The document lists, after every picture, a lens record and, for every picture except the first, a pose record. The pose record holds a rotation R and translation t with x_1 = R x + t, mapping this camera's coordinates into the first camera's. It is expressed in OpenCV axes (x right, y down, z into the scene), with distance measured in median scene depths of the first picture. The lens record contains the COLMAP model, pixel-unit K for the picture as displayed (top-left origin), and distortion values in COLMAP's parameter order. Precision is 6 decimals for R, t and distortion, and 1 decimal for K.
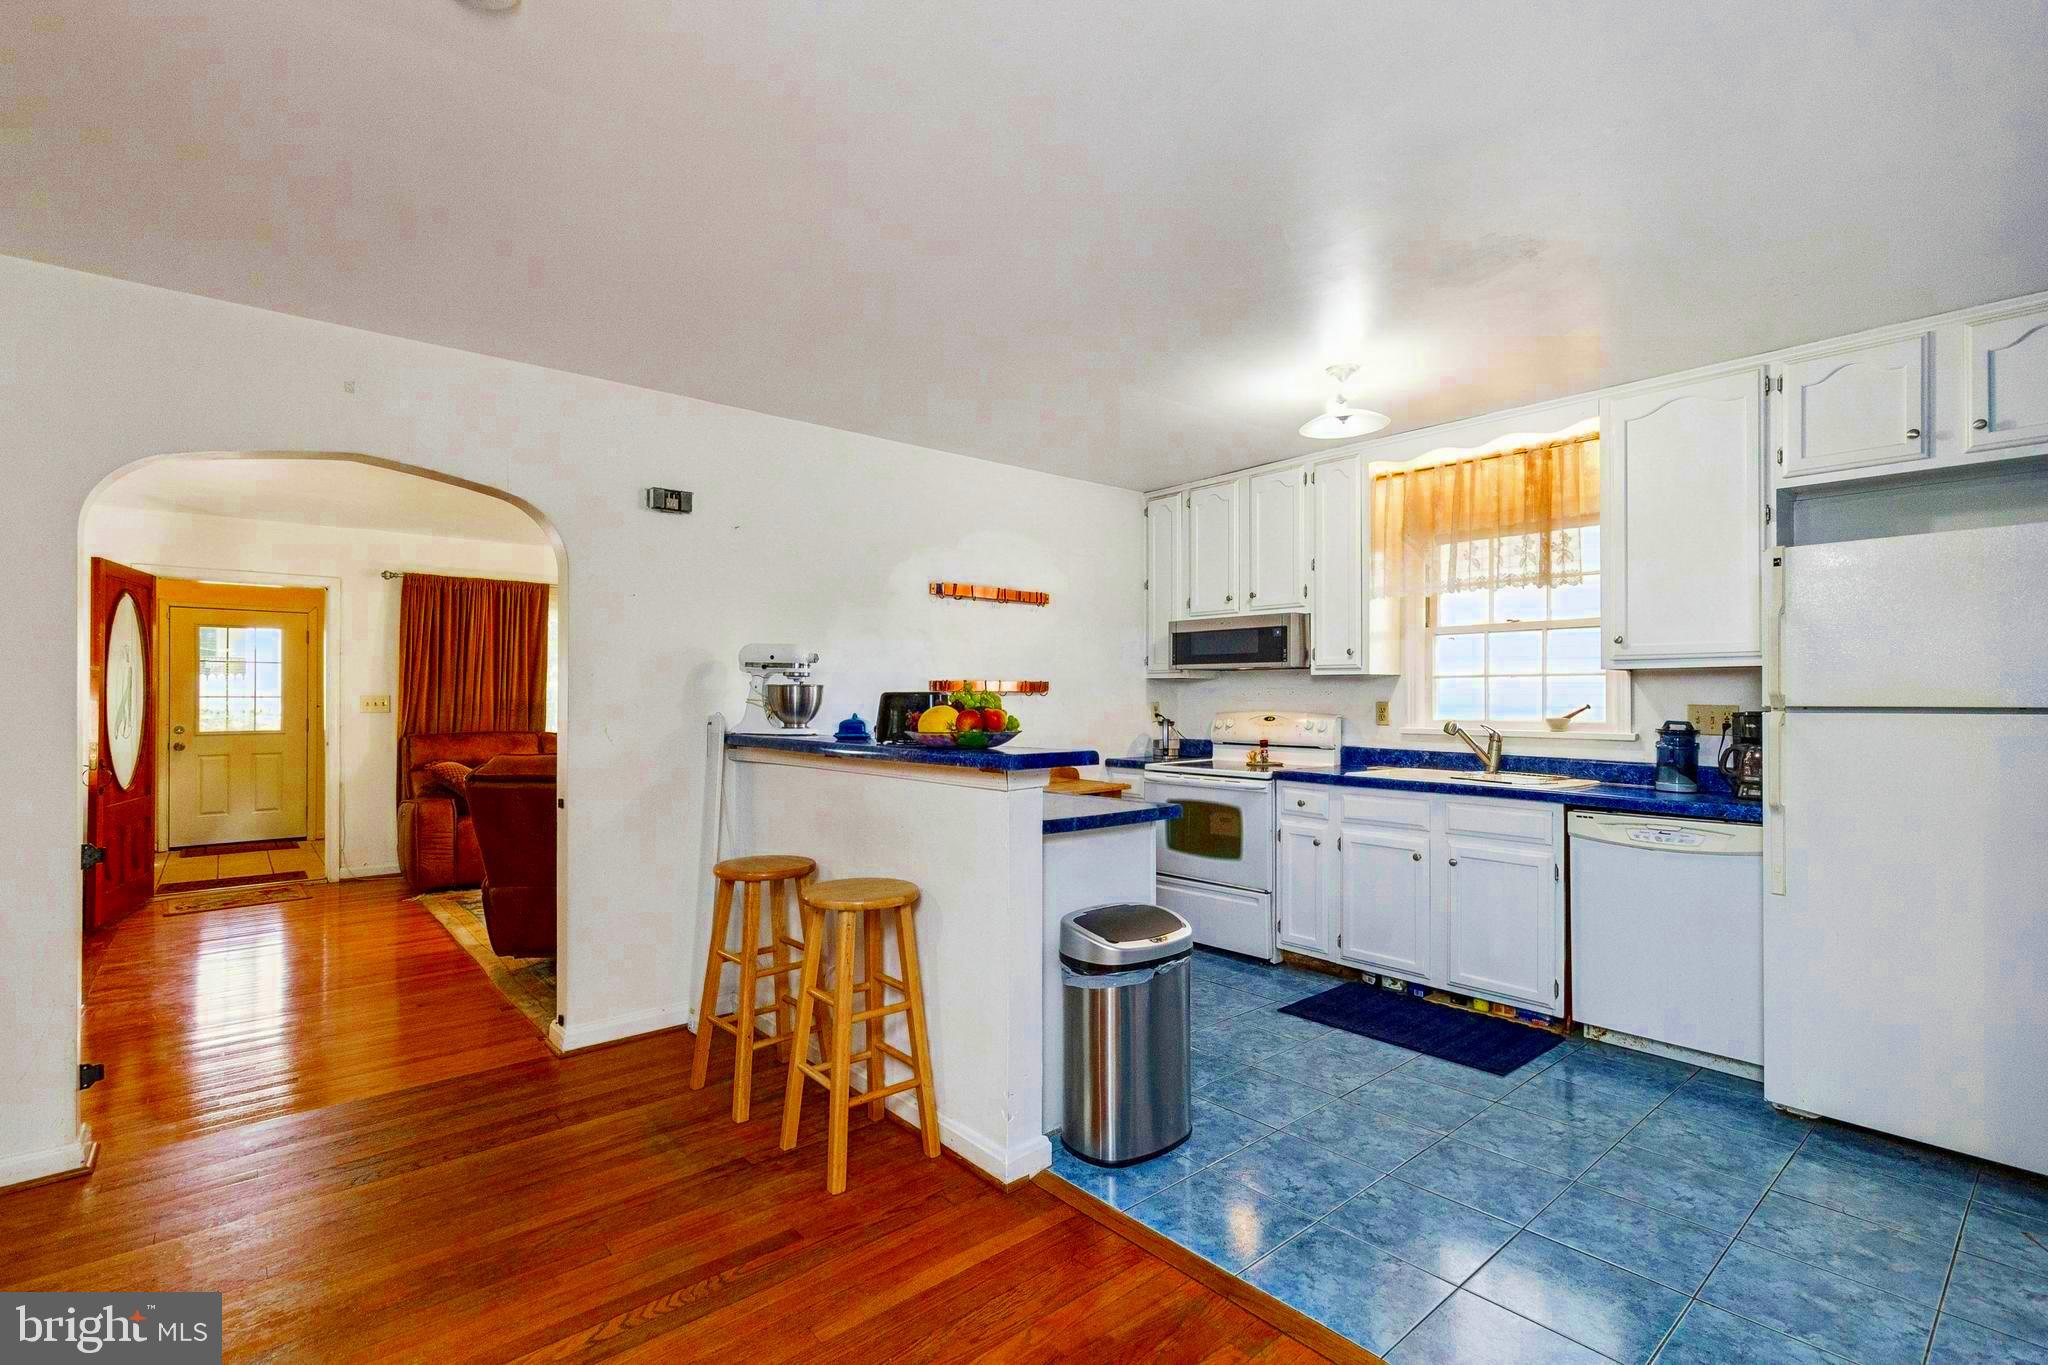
lens RADIAL K [[936.4, 0, 1014.5], [0, 936.4, 684.9], [0, 0, 1]] dist [0.003209, 0.000405]
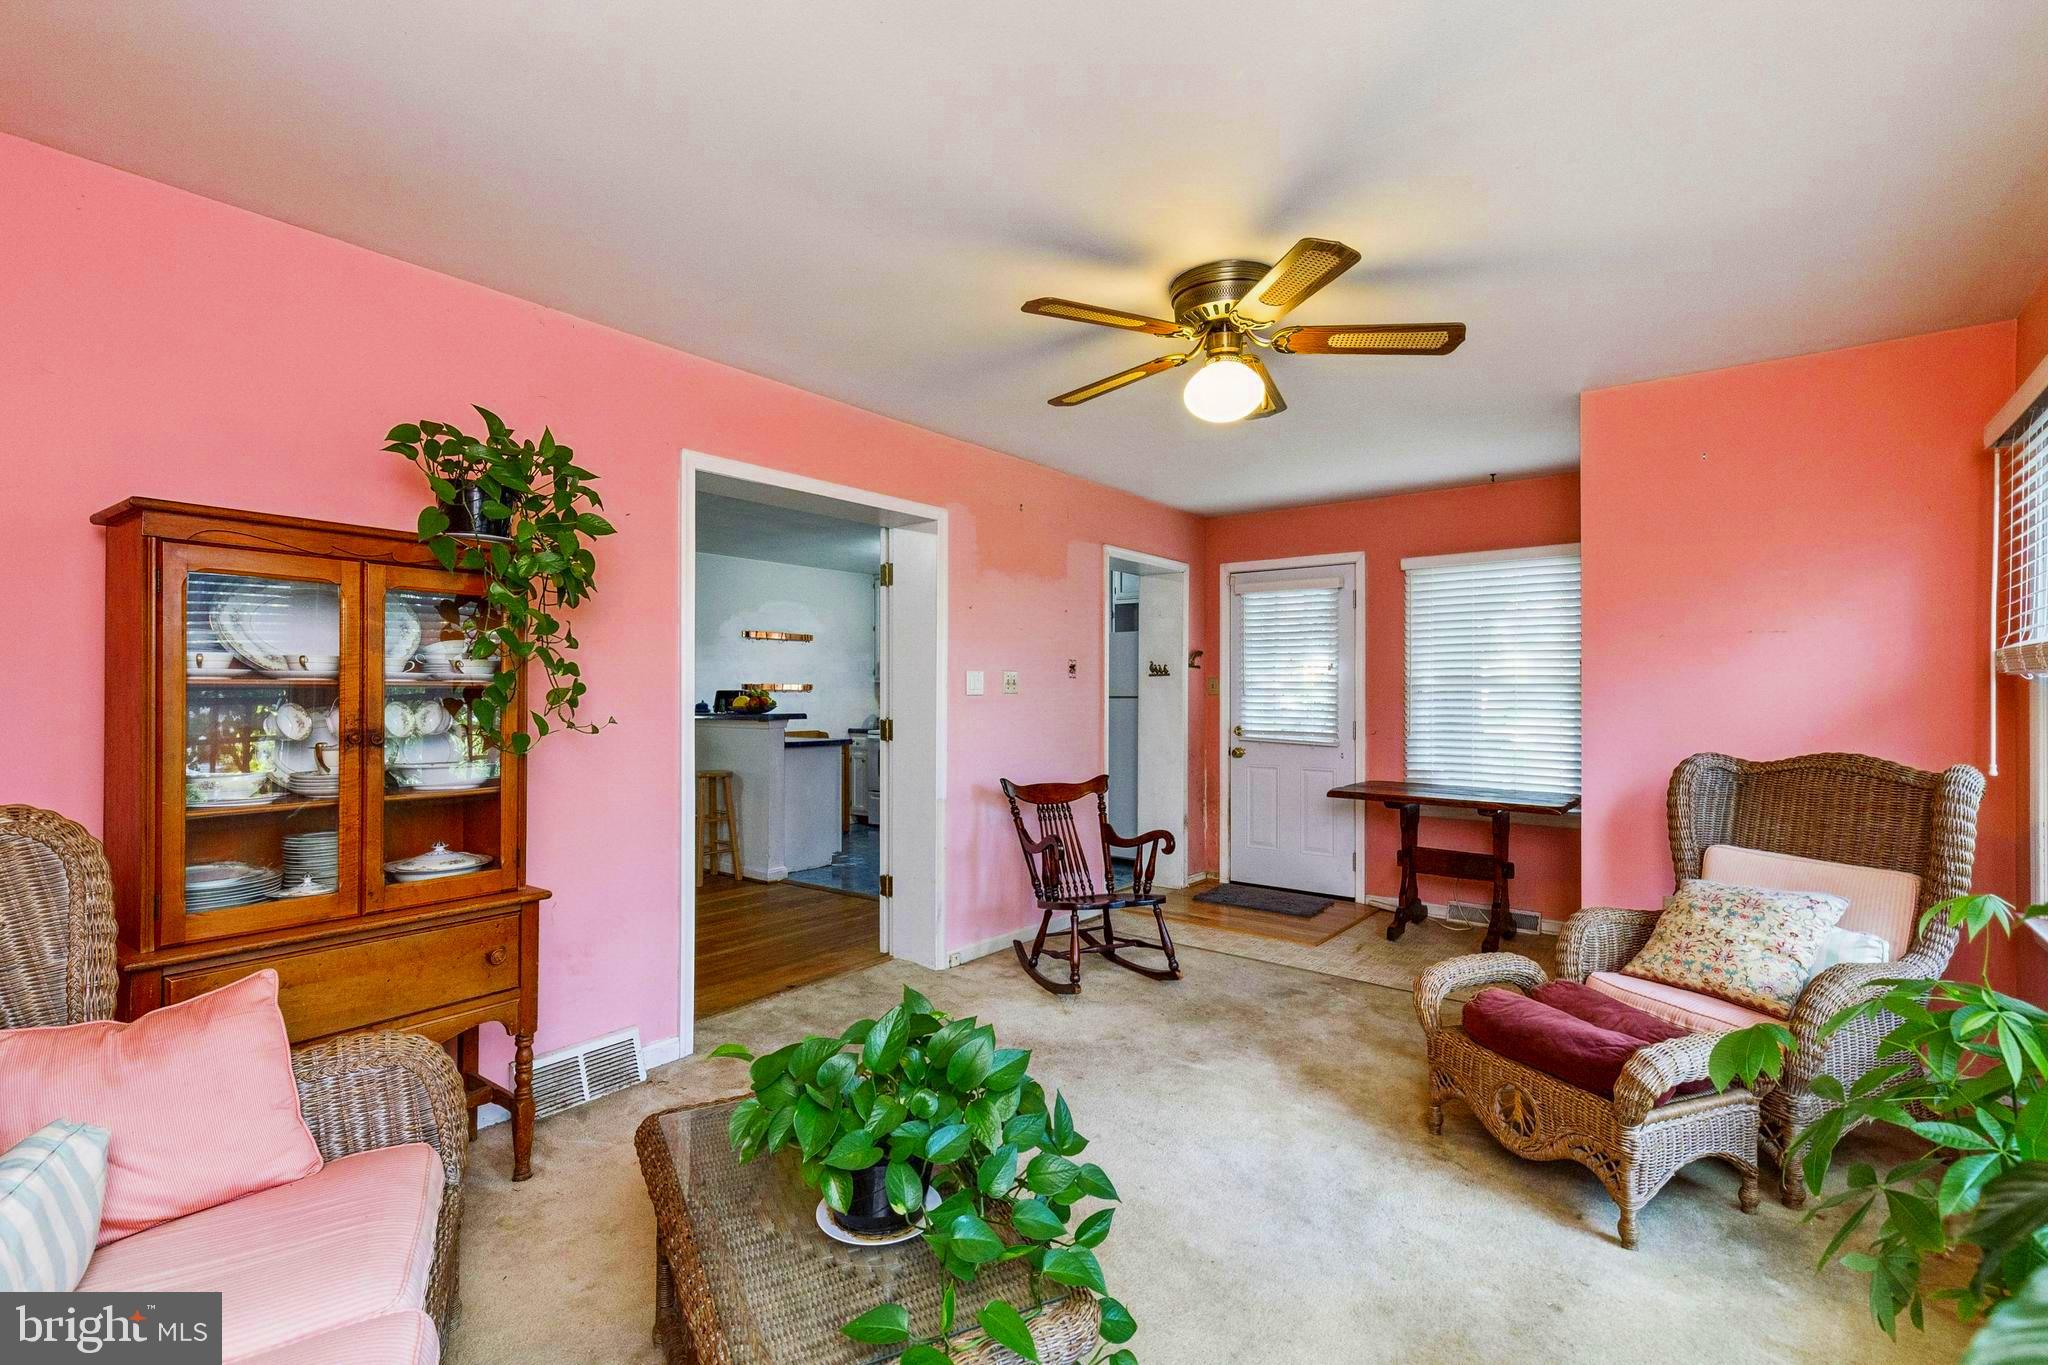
lens RADIAL K [[936.4, 0, 1022.9], [0, 936.4, 693.9], [0, 0, 1]] dist [0.003209, 0.000405]
pose [[0.983786, 0.003299, 0.179316, 0.138766], [-0.004918, 0.999951, 0.008590, -0.004306], [-0.179279, -0.009332, 0.983754, -1.050503]]
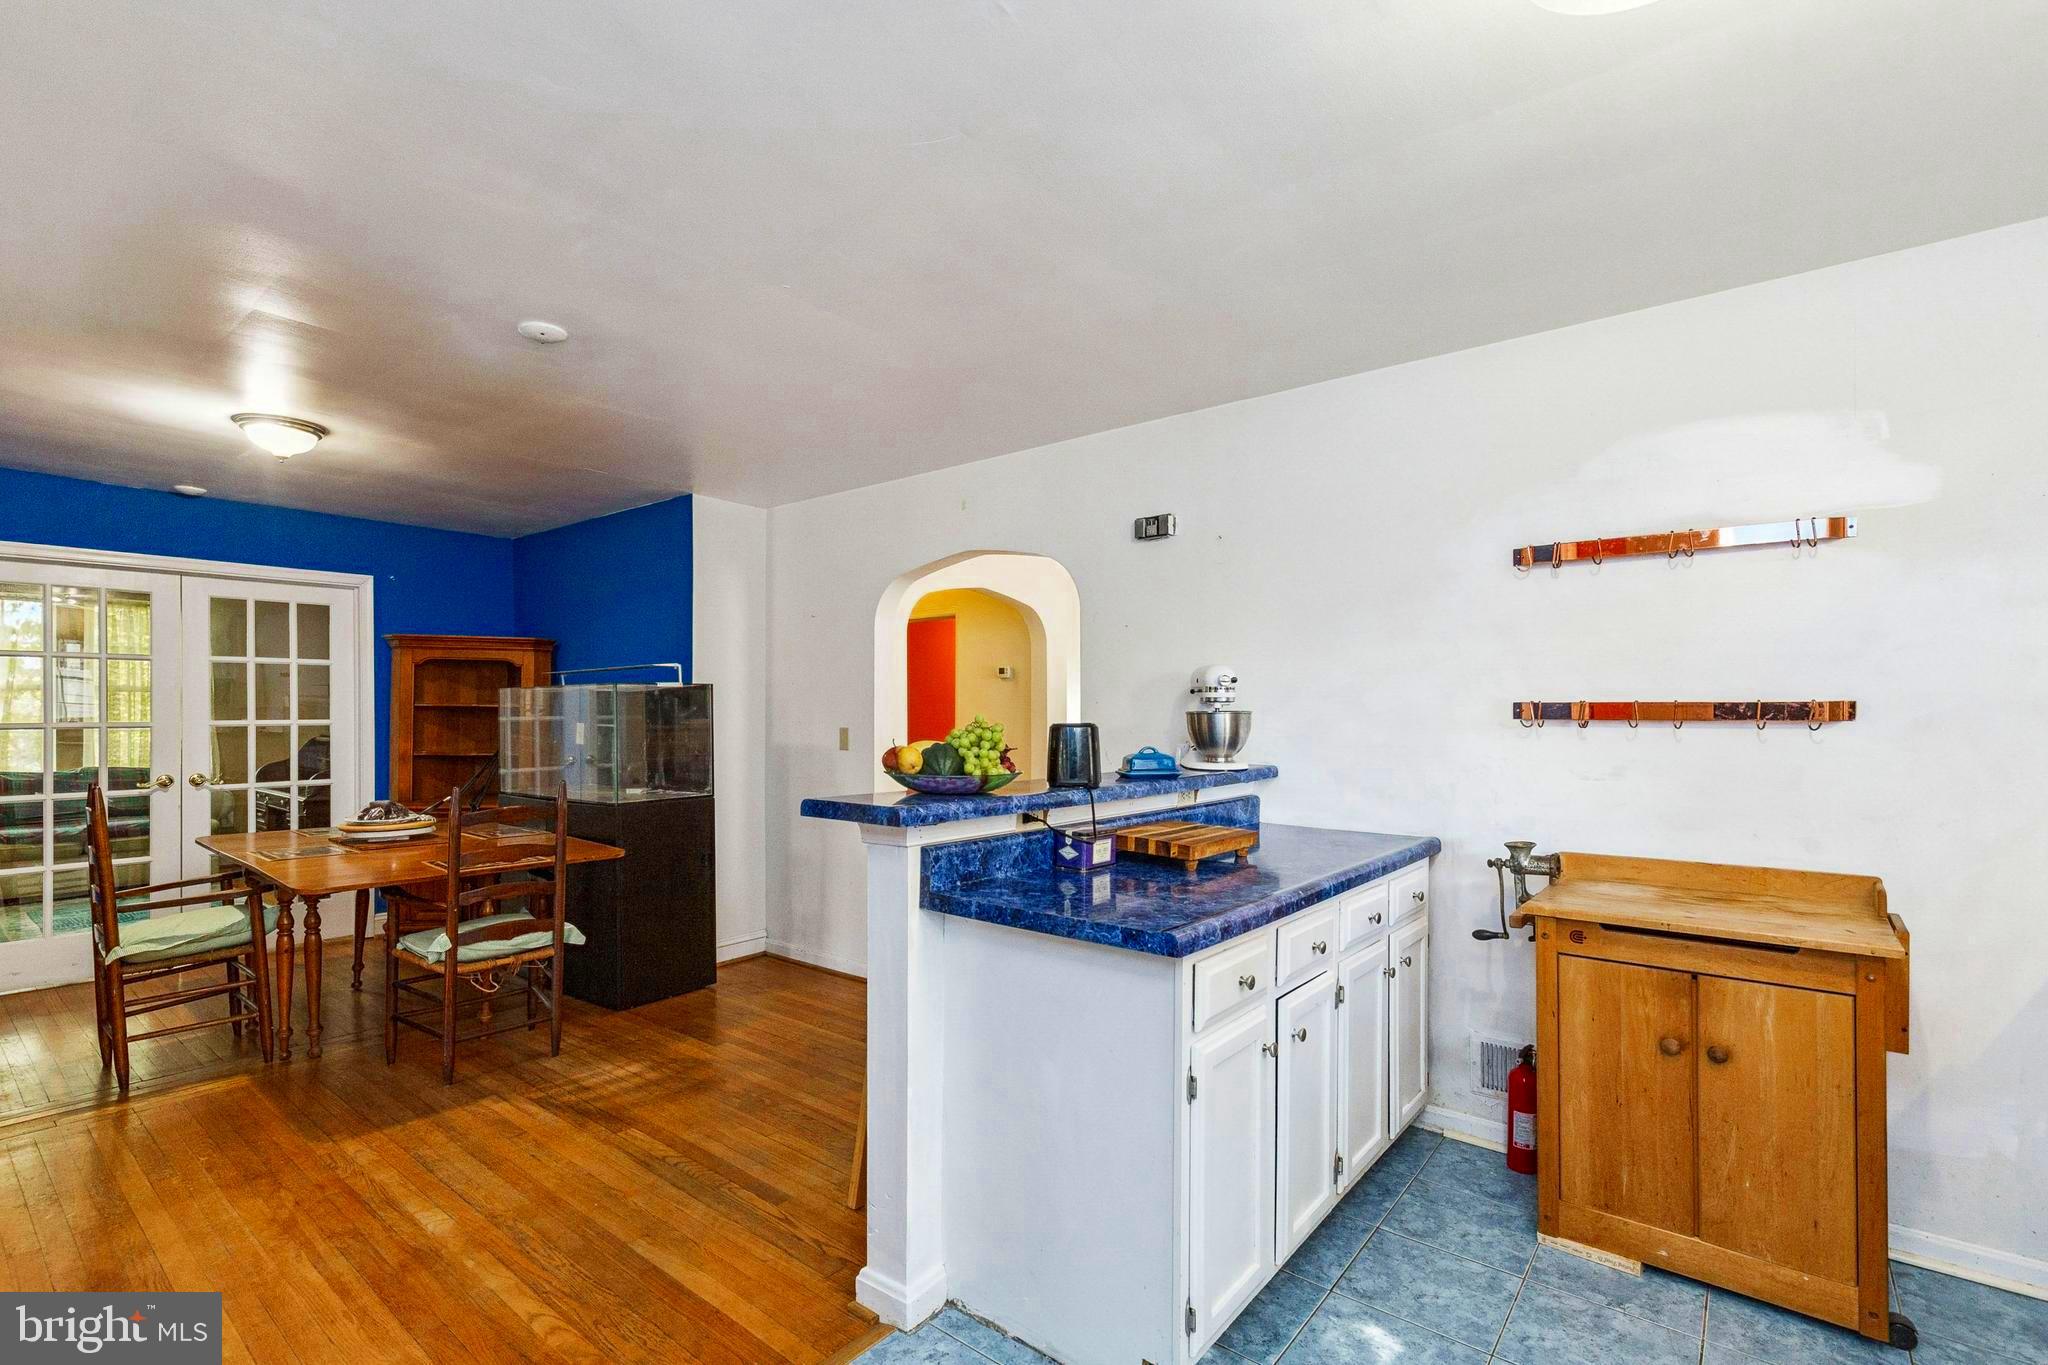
lens RADIAL K [[936.4, 0, 1018.9], [0, 936.4, 697.8], [0, 0, 1]] dist [0.003209, 0.000405]
pose [[0.167528, -0.012587, -0.985787, 0.605058], [0.010753, 0.999882, -0.010939, -0.005436], [0.985809, -0.008767, 0.167644, 0.703255]]
